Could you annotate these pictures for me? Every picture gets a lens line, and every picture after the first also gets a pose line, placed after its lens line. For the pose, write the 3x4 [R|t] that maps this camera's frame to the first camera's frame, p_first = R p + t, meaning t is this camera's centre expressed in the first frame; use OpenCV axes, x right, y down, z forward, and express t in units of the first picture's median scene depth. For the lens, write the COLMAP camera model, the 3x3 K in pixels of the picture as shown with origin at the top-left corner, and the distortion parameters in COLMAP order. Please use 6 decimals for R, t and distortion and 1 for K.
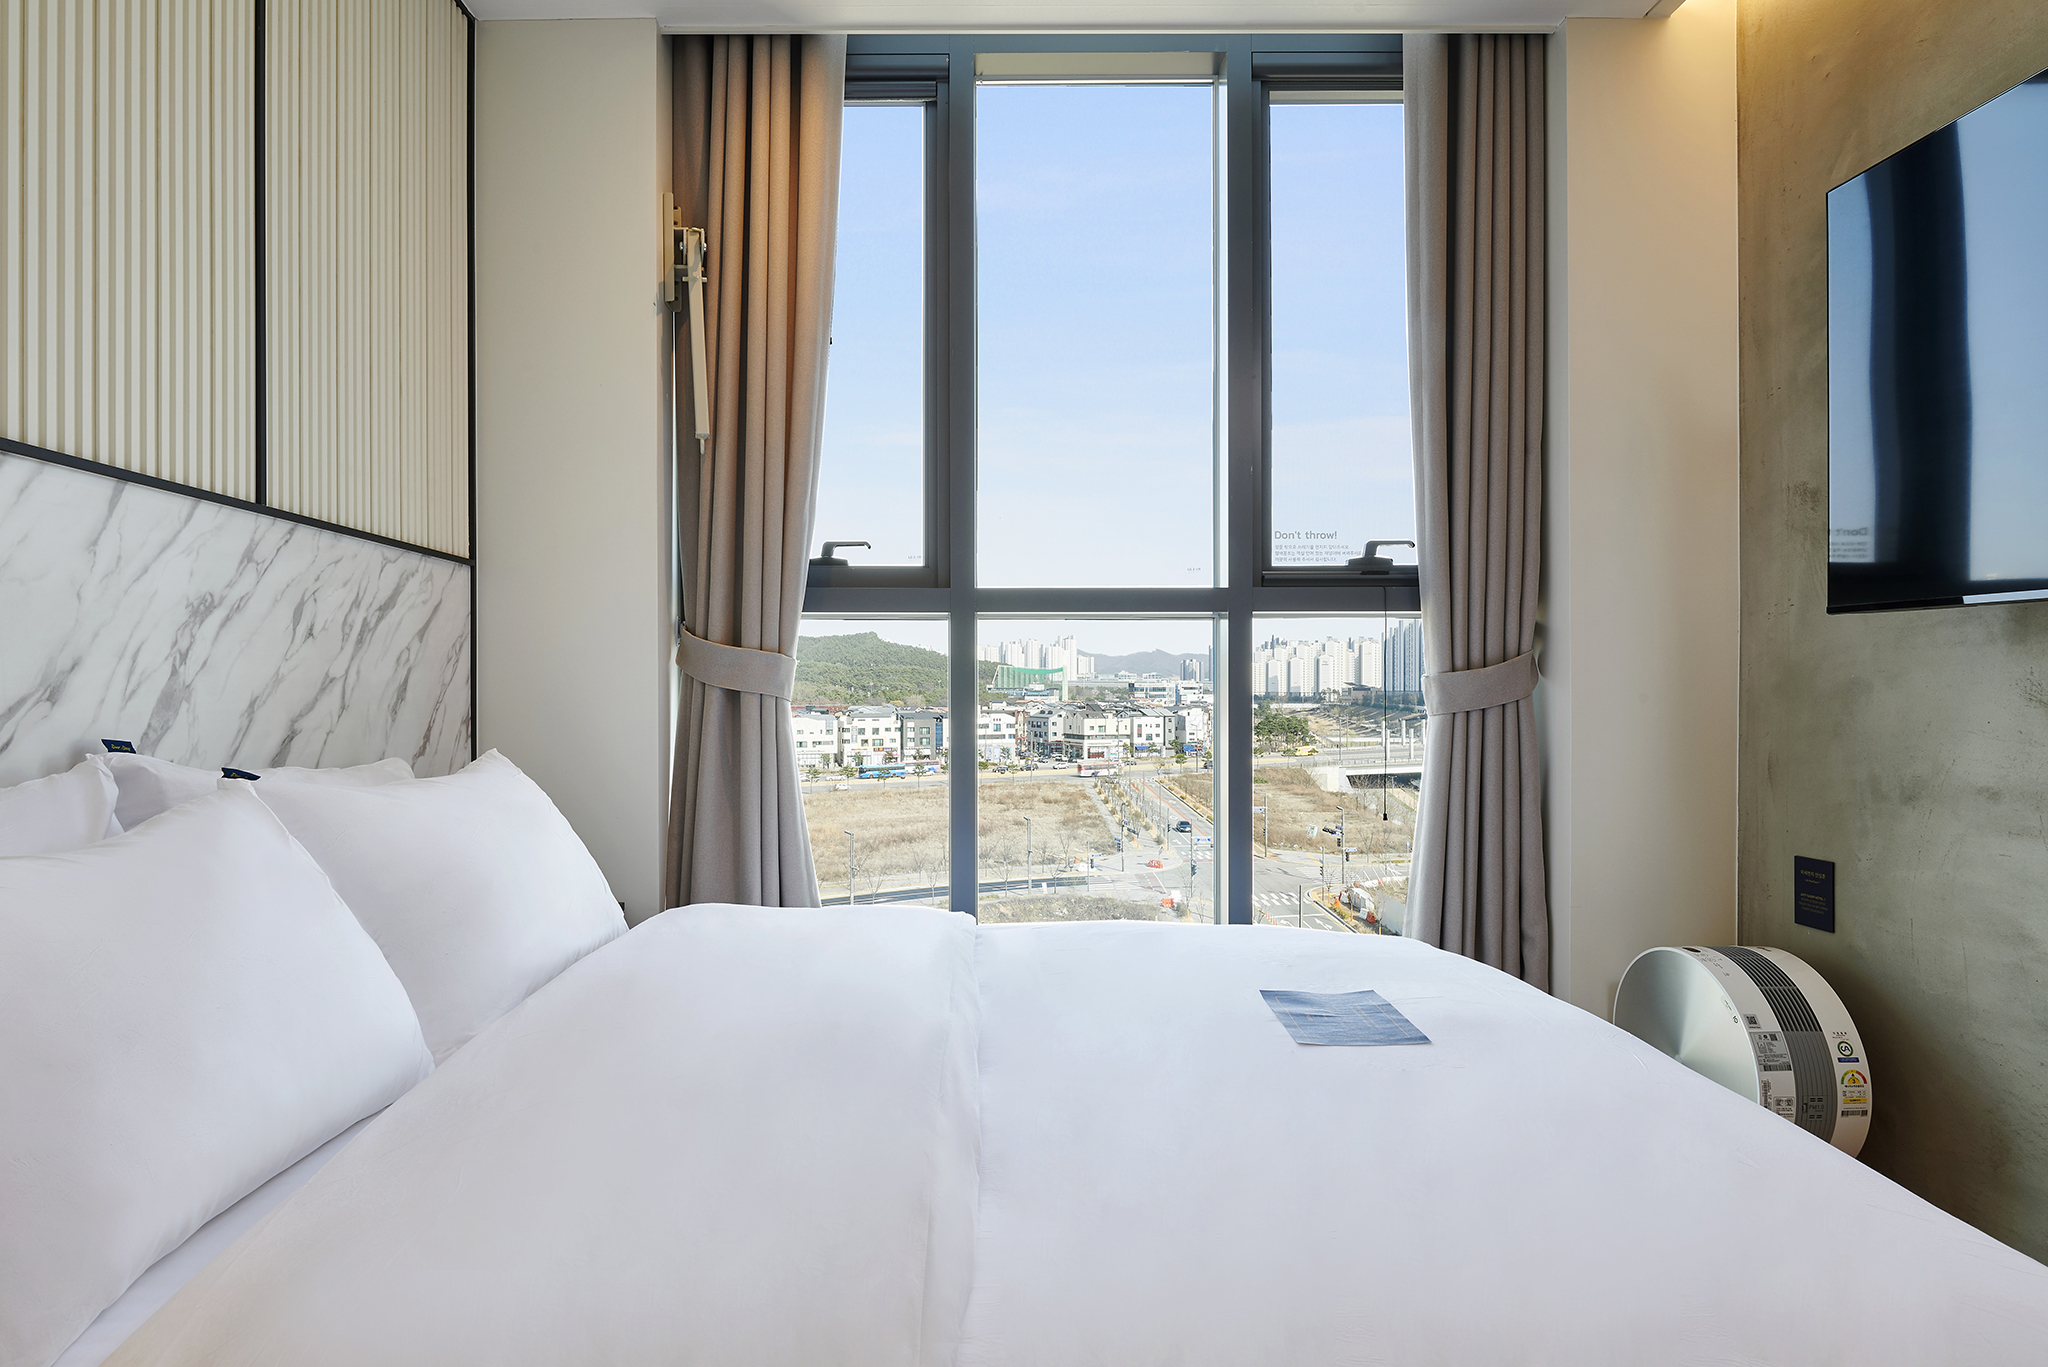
lens RADIAL K [[1076.7, 0, 953.2], [0, 1076.7, 698.8], [0, 0, 1]] dist [0.000397, 0.000194]
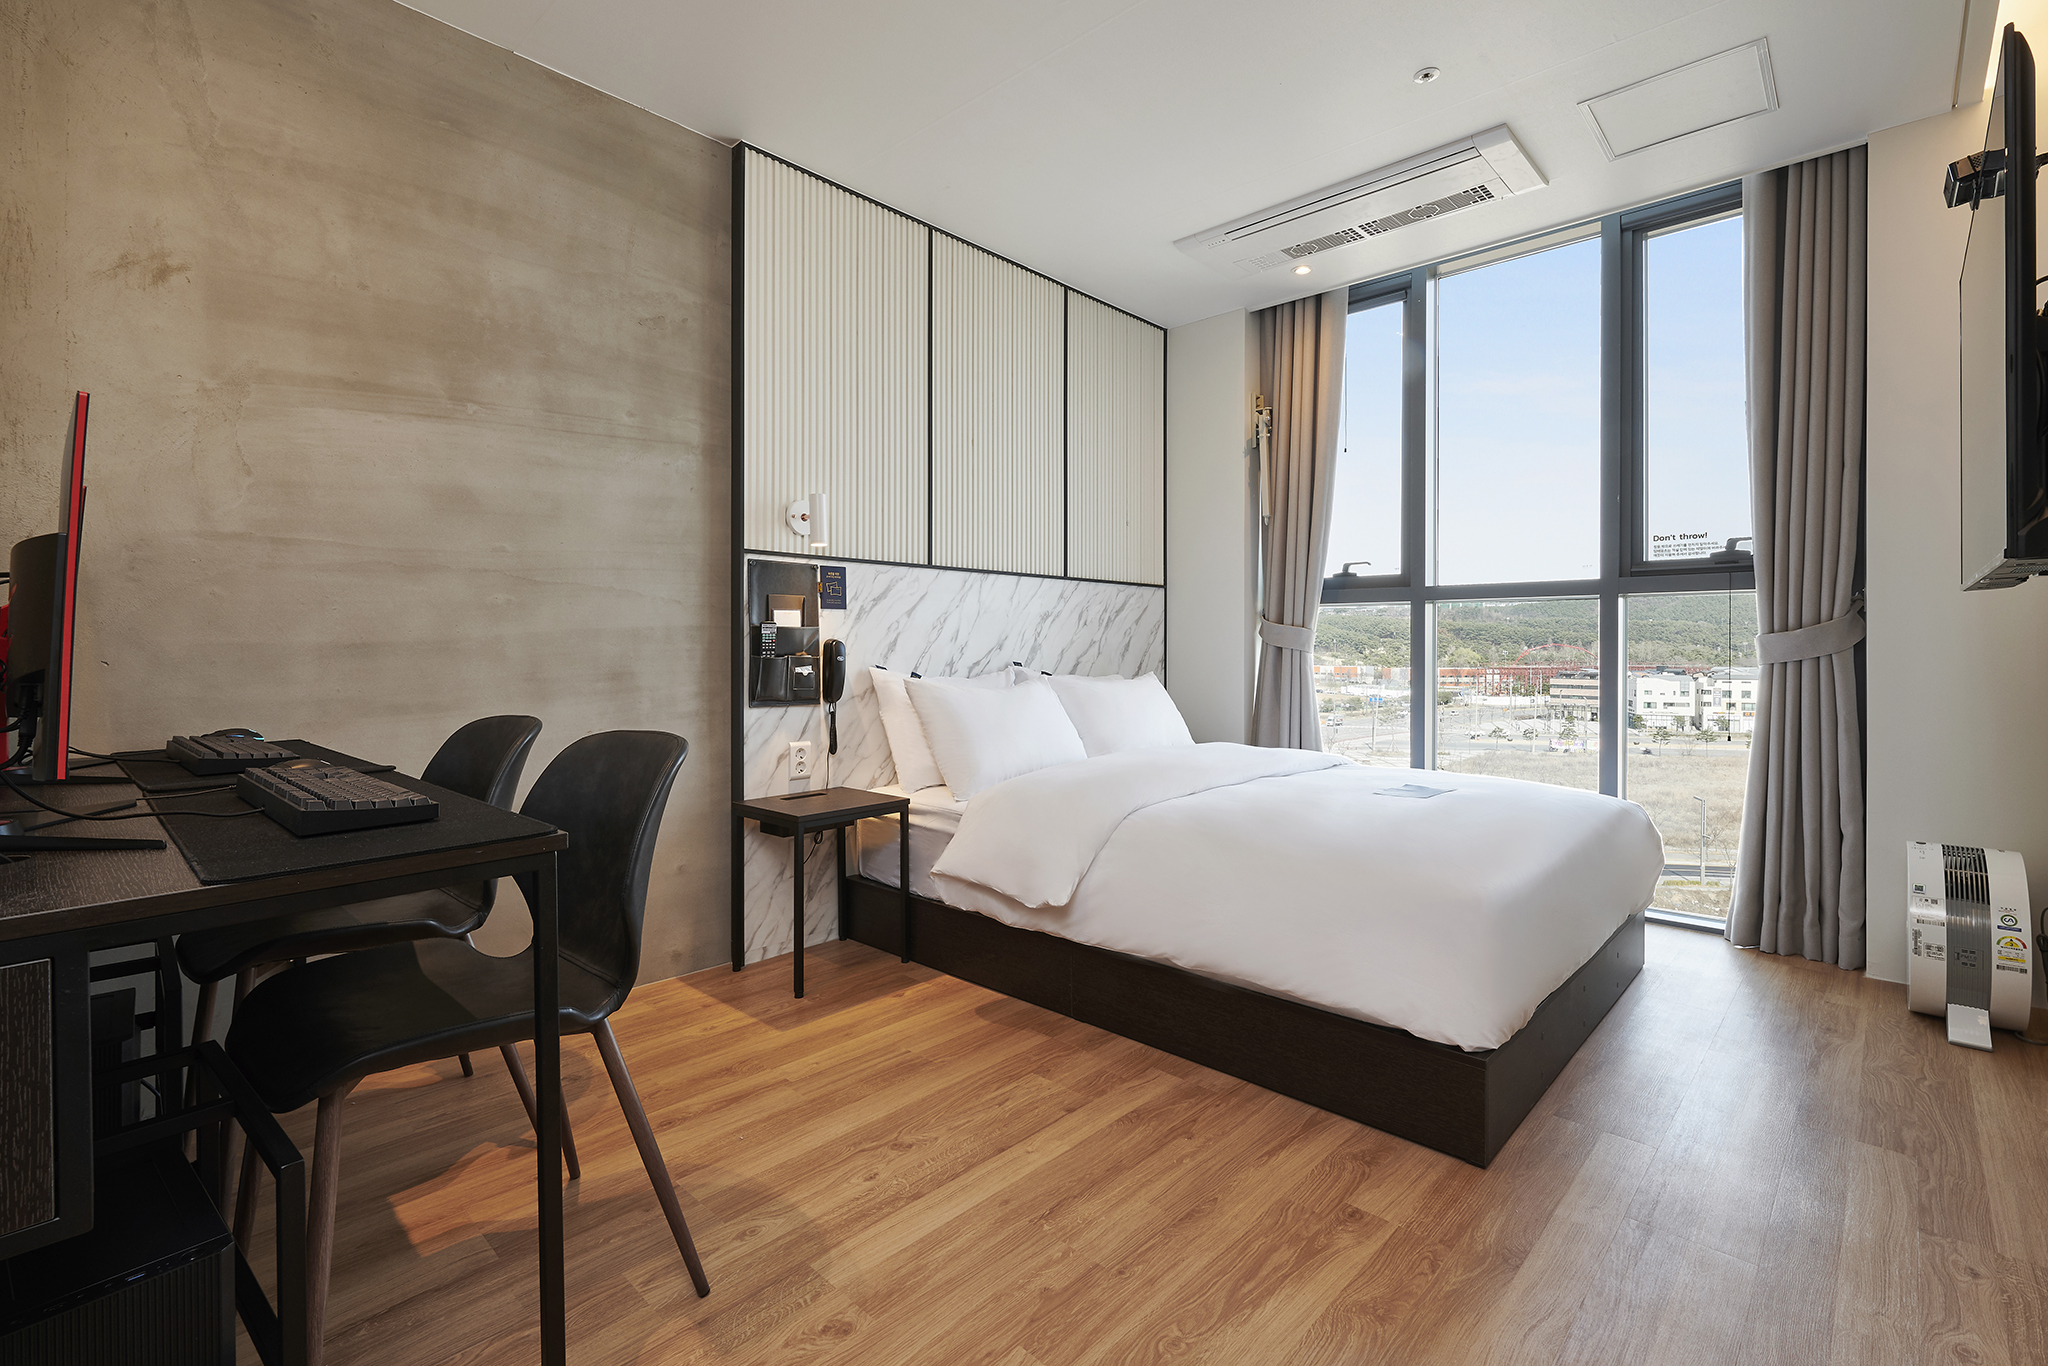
lens RADIAL K [[920.4, 0, 1027.1], [0, 920.4, 650.4], [0, 0, 1]] dist [-0.002301, -0.000259]
pose [[0.740136, 0.003549, -0.672448, 0.661088], [-0.008082, 0.999961, -0.003618, 0.009340], [0.672409, 0.008112, 0.740135, -0.604123]]
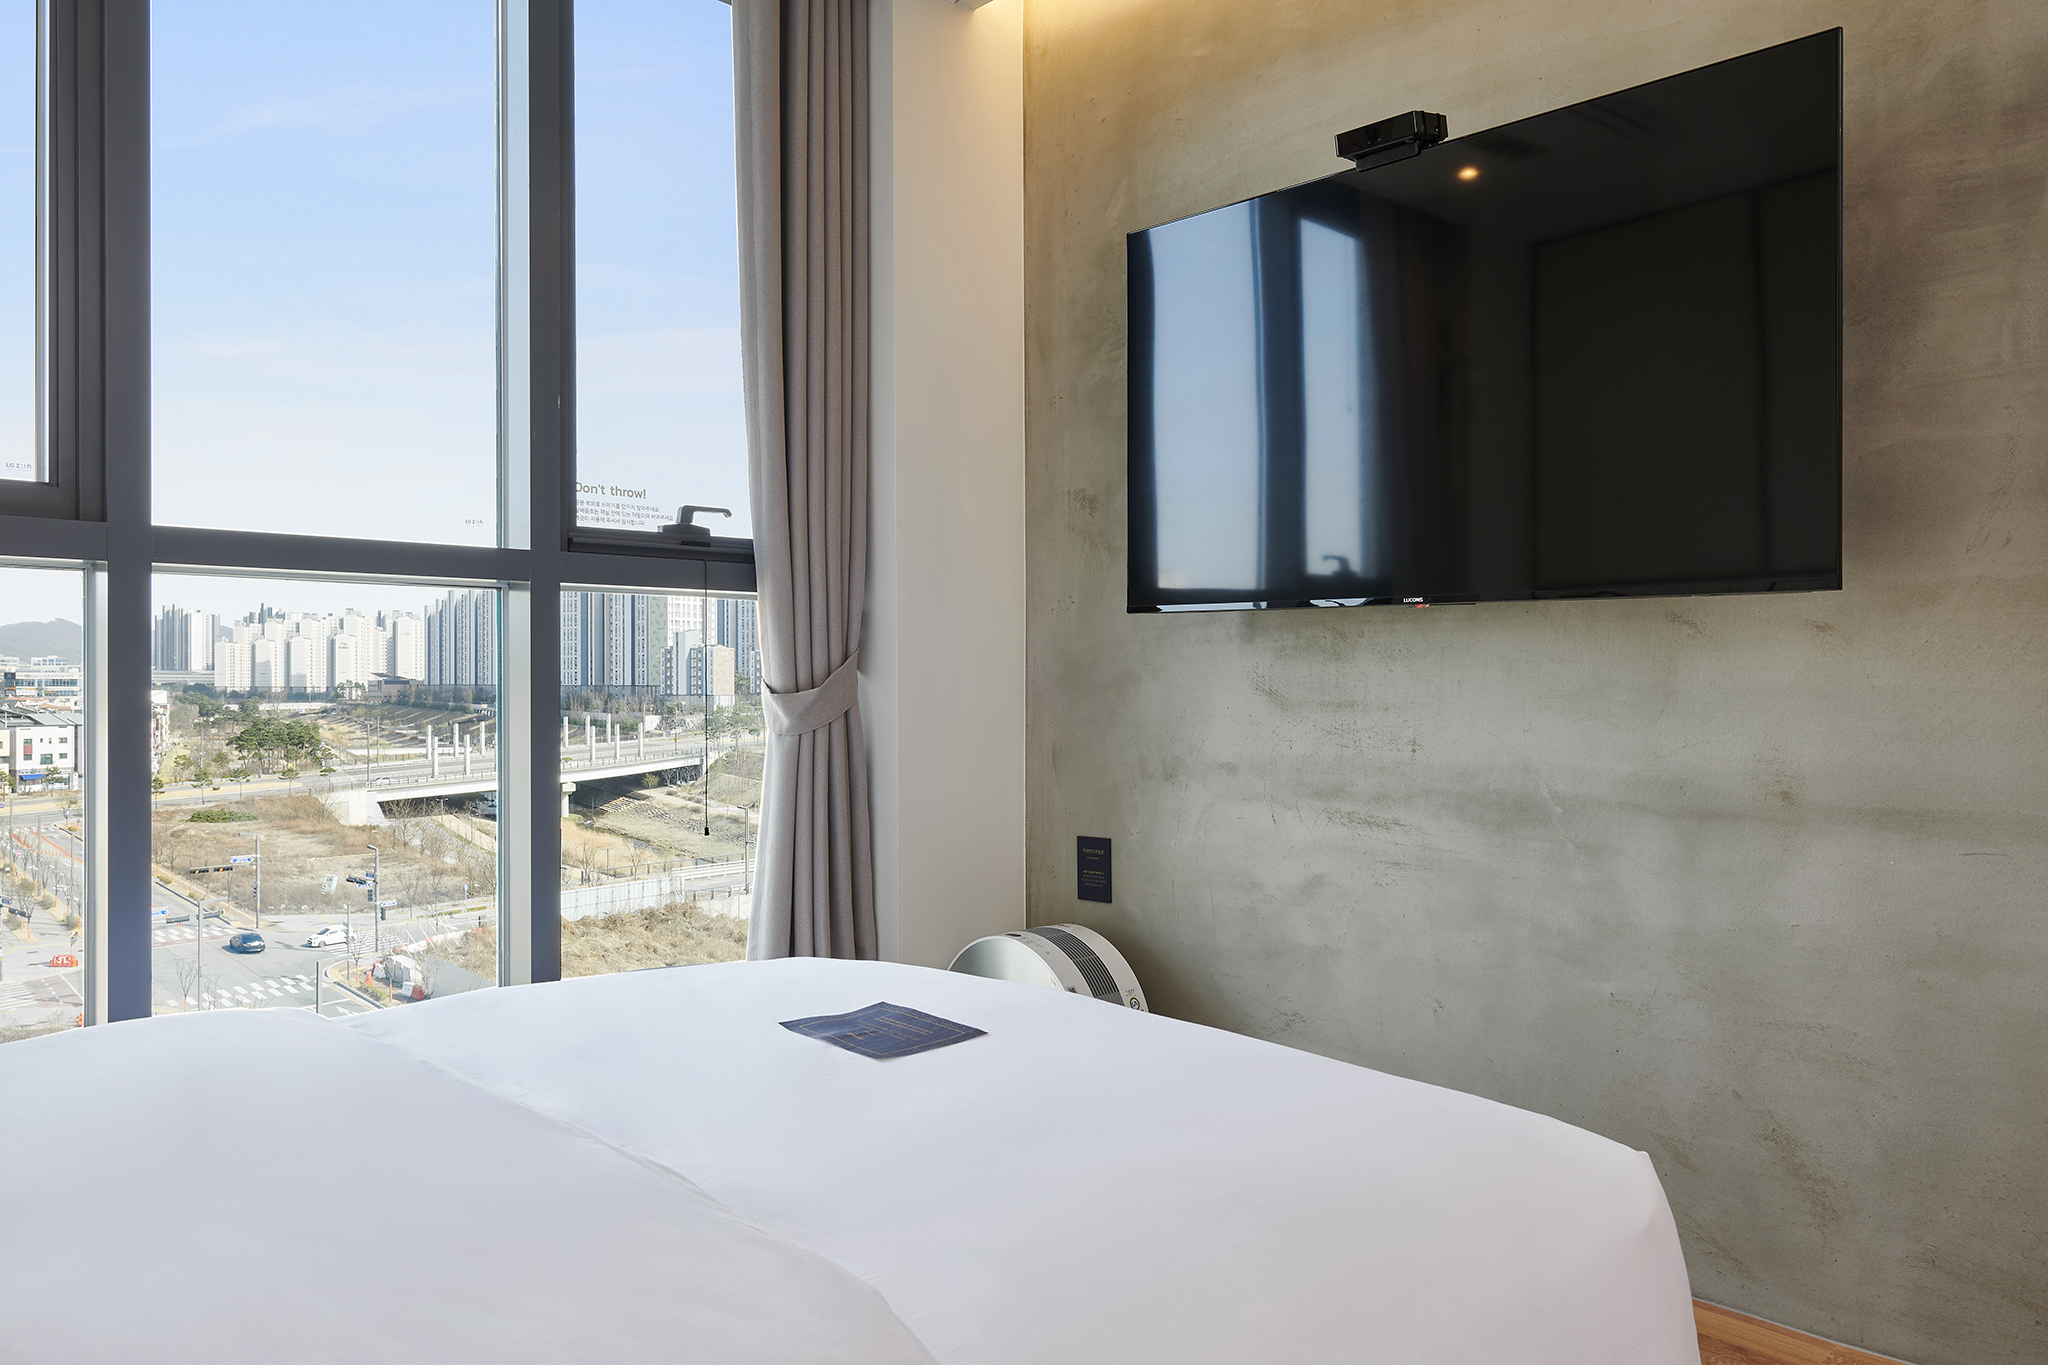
lens RADIAL K [[1442.6, 0, 1024.0], [0, 1442.6, 682.5], [0, 0, 1]] dist [0.024595, -0.001187]
pose [[0.717132, -0.000438, 0.696937, -0.274048], [0.006500, 0.999961, -0.006060, 0.001282], [-0.696907, 0.008876, 0.717107, 0.006107]]
